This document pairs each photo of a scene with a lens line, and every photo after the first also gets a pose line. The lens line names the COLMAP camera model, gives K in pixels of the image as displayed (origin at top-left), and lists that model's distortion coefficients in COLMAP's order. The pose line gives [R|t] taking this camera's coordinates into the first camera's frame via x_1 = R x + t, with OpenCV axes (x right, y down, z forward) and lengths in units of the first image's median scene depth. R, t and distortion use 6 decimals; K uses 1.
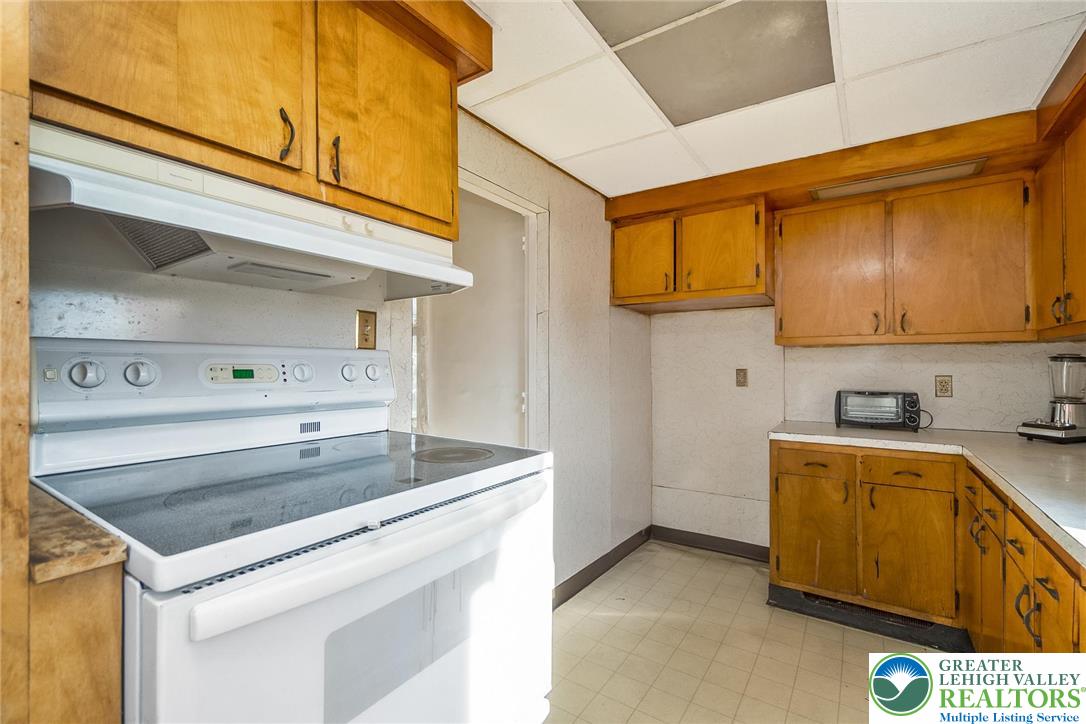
lens RADIAL K [[470.2, 0, 544.7], [0, 470.2, 353.5], [0, 0, 1]] dist [-0.001334, 0.000090]
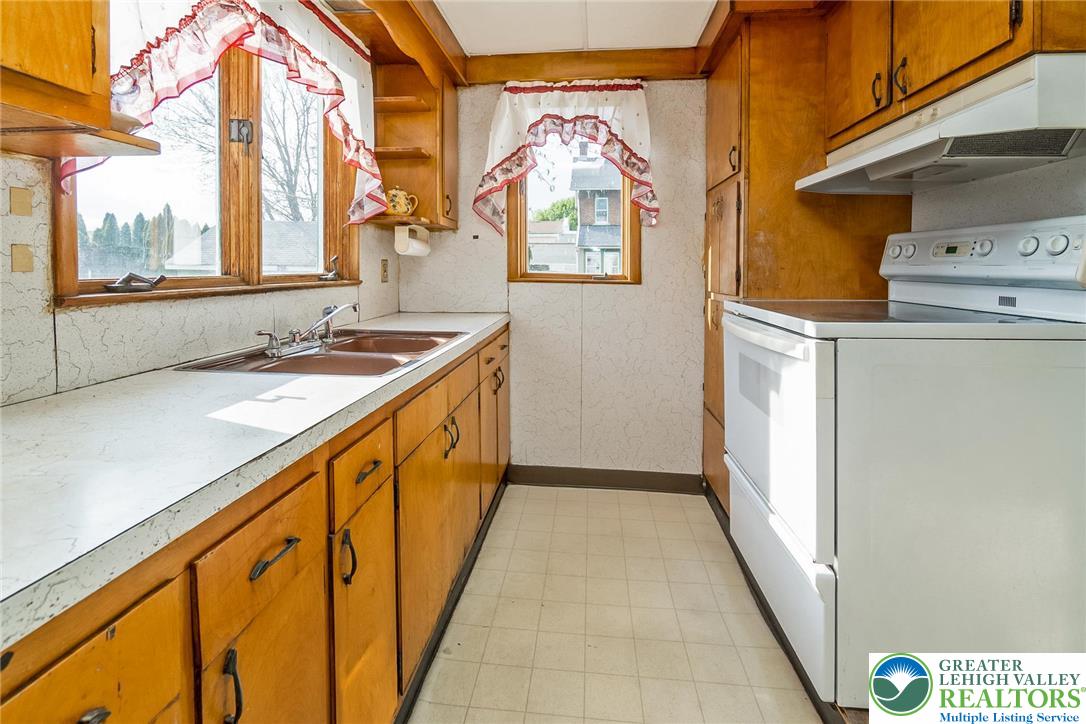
lens RADIAL K [[470.2, 0, 544.7], [0, 470.2, 353.5], [0, 0, 1]] dist [-0.001334, 0.000090]
pose [[-0.877184, 0.079069, -0.473599, 1.065914], [0.005322, 0.987888, 0.155074, 0.126087], [0.480124, 0.133509, -0.866981, 1.707326]]
